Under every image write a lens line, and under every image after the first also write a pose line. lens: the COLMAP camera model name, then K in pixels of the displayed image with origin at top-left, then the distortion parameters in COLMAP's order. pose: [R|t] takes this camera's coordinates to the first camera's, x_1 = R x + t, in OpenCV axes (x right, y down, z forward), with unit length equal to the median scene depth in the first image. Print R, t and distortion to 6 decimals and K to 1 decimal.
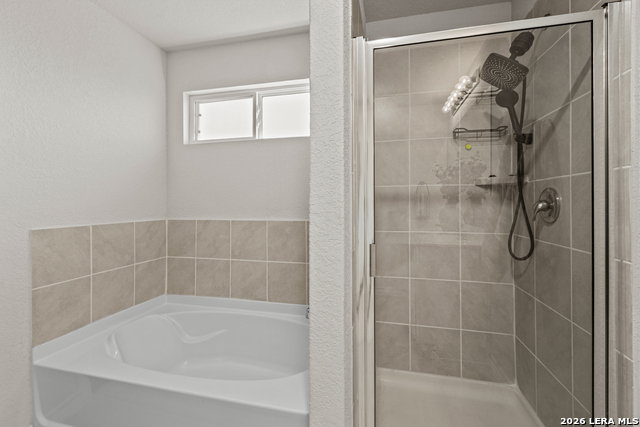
lens RADIAL K [[289.5, 0, 312.8], [0, 289.5, 199.0], [0, 0, 1]] dist [-0.001367, -0.000080]
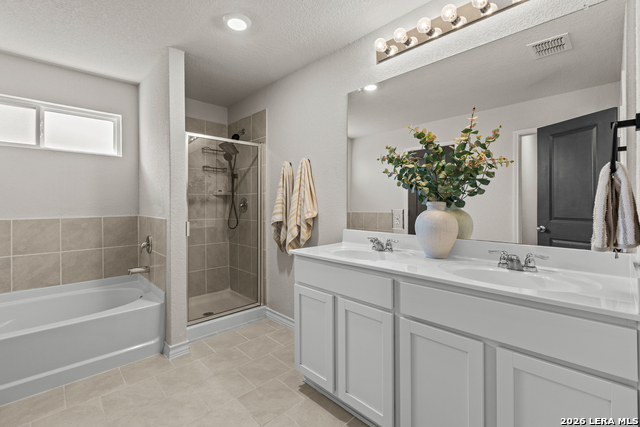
lens RADIAL K [[289.5, 0, 319.8], [0, 289.5, 207.5], [0, 0, 1]] dist [-0.001367, -0.000080]
pose [[0.531743, -0.007502, 0.846873, -0.729478], [-0.007426, 0.999881, 0.013520, 0.004992], [-0.846873, -0.013478, 0.531624, -0.680245]]
